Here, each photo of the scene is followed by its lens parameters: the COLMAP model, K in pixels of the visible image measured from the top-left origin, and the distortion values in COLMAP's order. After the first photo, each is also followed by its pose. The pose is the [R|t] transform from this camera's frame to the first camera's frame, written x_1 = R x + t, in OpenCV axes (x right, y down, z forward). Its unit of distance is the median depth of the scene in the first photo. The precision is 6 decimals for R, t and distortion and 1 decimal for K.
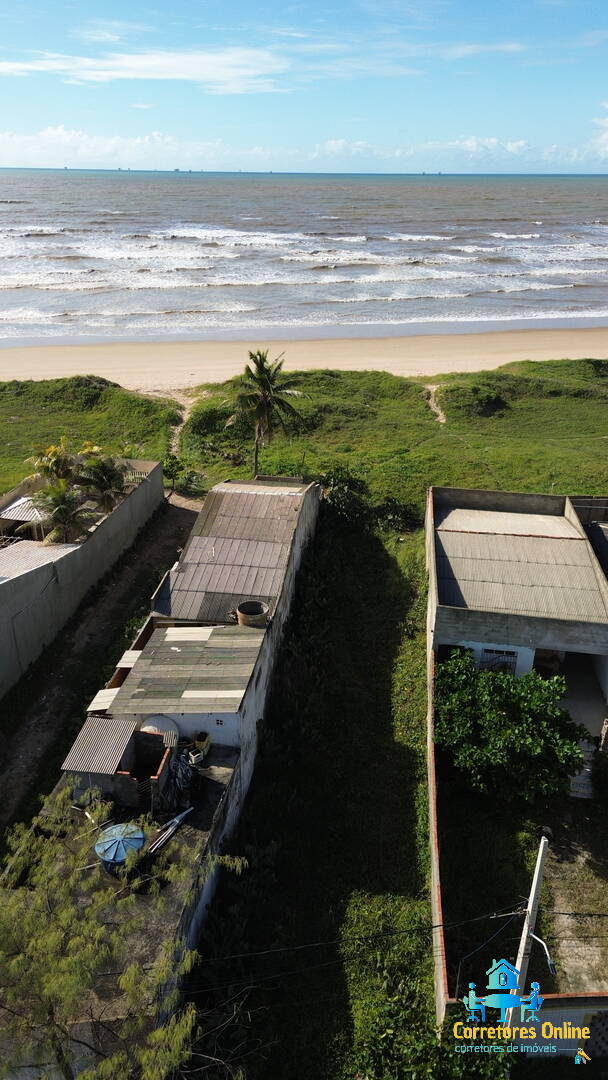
lens RADIAL K [[762.5, 0, 296.3], [0, 762.5, 542.0], [0, 0, 1]] dist [0.076279, -0.070558]
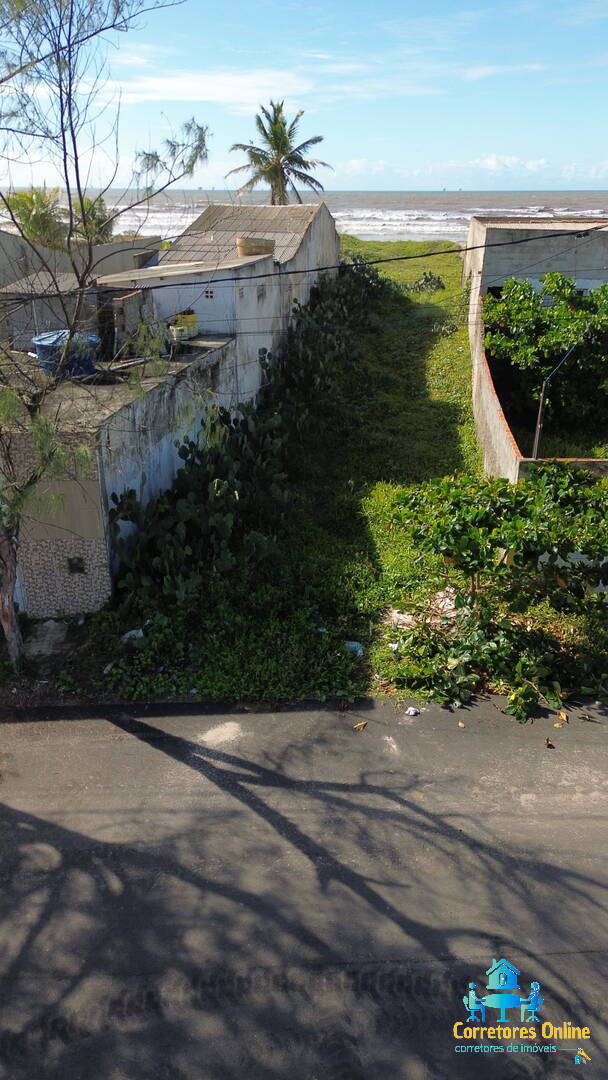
lens RADIAL K [[762.5, 0, 297.0], [0, 762.5, 531.3], [0, 0, 1]] dist [0.076279, -0.070558]
pose [[0.999697, 0.009192, -0.022829, 0.005796], [-0.009917, 0.999444, -0.031843, 0.377923], [0.022523, 0.032060, 0.999232, 0.174982]]
